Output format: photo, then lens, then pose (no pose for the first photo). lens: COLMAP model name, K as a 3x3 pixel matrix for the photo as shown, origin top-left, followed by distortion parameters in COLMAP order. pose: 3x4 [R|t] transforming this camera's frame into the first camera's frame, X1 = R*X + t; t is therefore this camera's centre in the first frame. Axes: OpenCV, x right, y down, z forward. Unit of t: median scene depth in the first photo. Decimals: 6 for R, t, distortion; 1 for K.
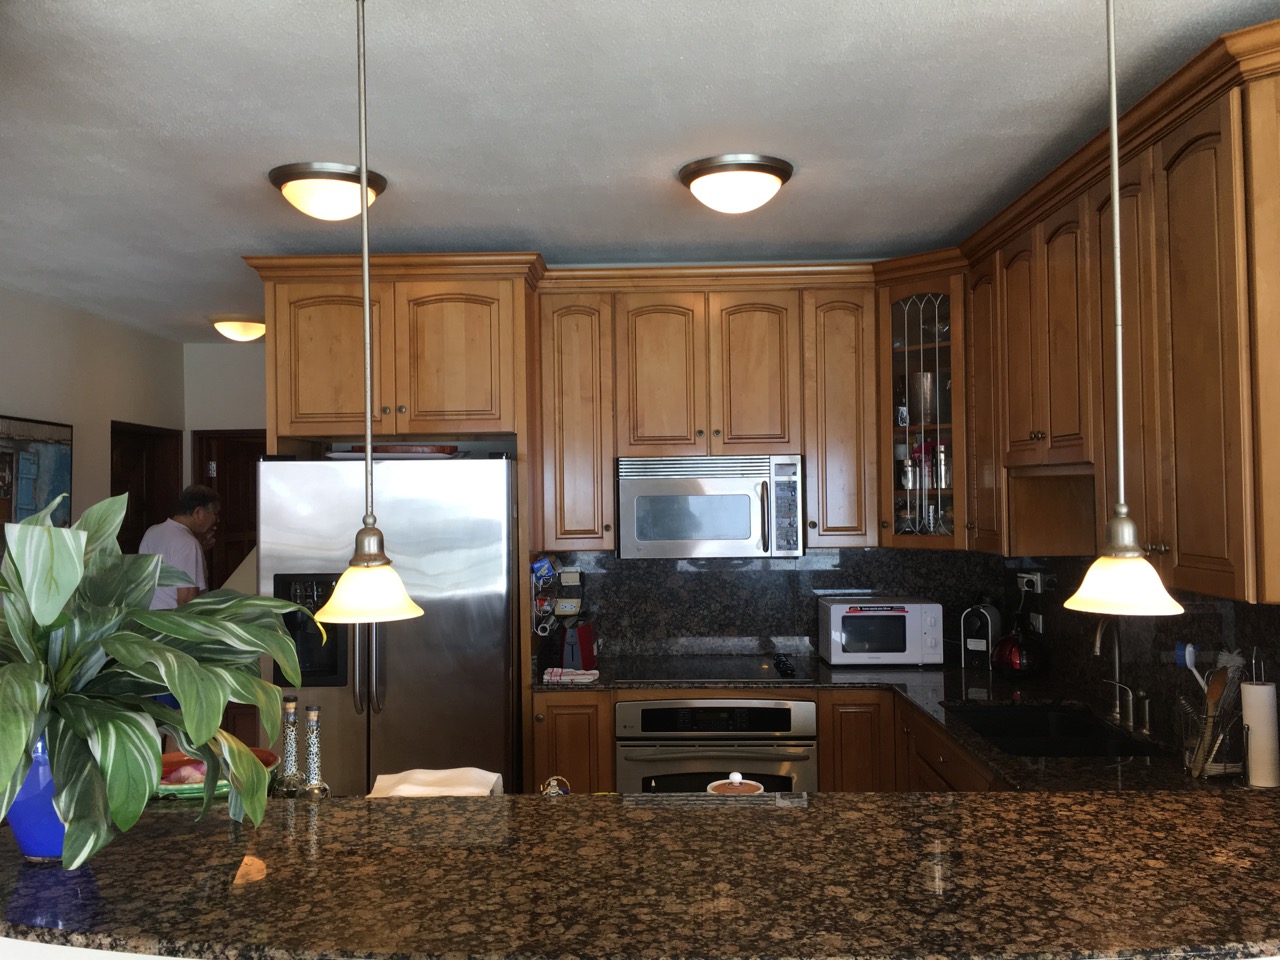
lens RADIAL K [[1098.2, 0, 629.0], [0, 1098.2, 470.8], [0, 0, 1]] dist [0.079755, -0.113946]
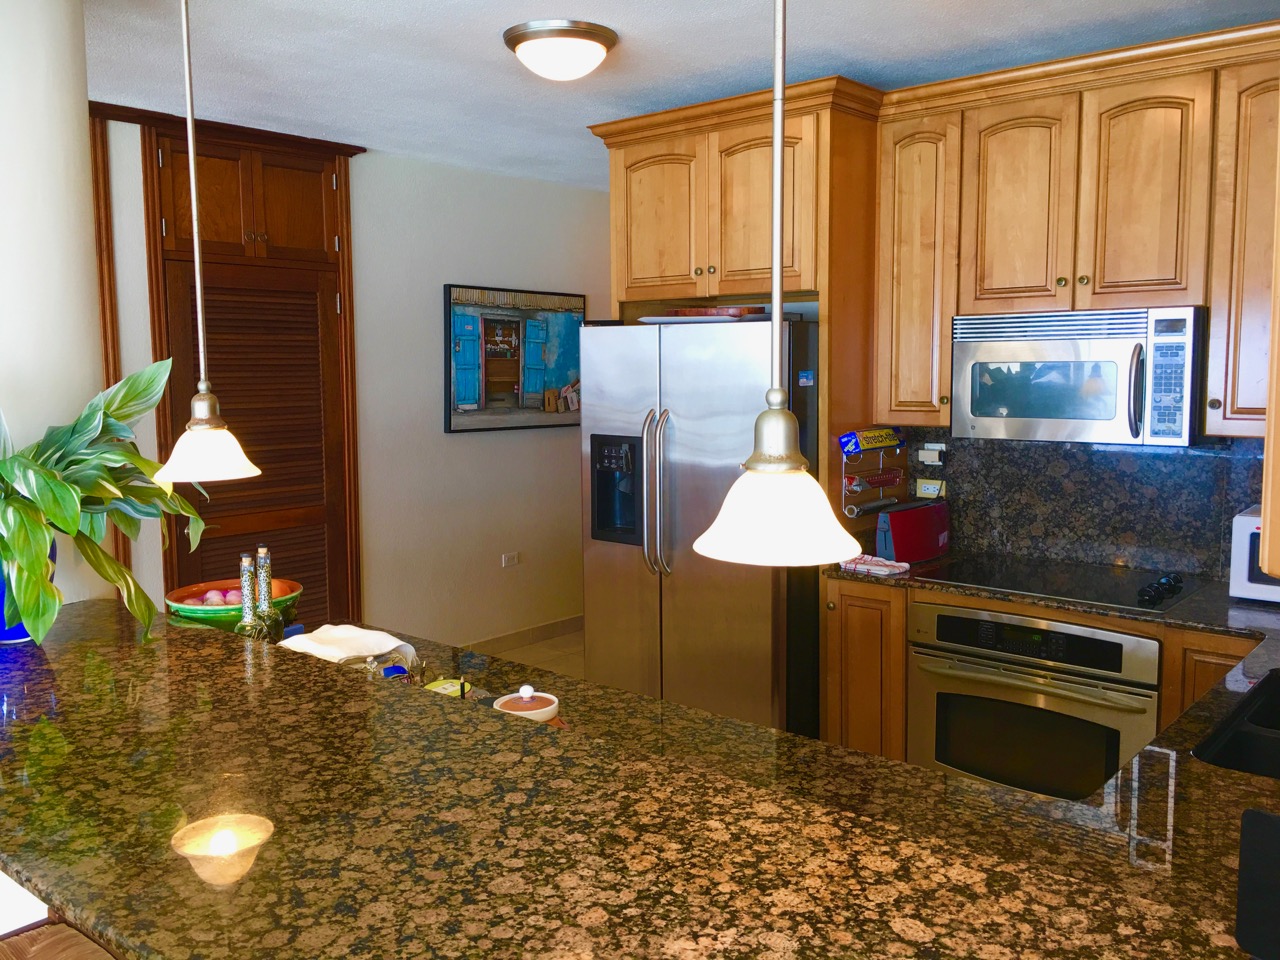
lens RADIAL K [[1095.4, 0, 635.2], [0, 1095.4, 467.1], [0, 0, 1]] dist [0.081463, -0.108298]
pose [[0.770062, 0.069684, -0.634152, 0.359499], [0.009282, 0.992688, 0.120353, -0.001056], [0.637902, -0.098566, 0.763784, 0.209013]]
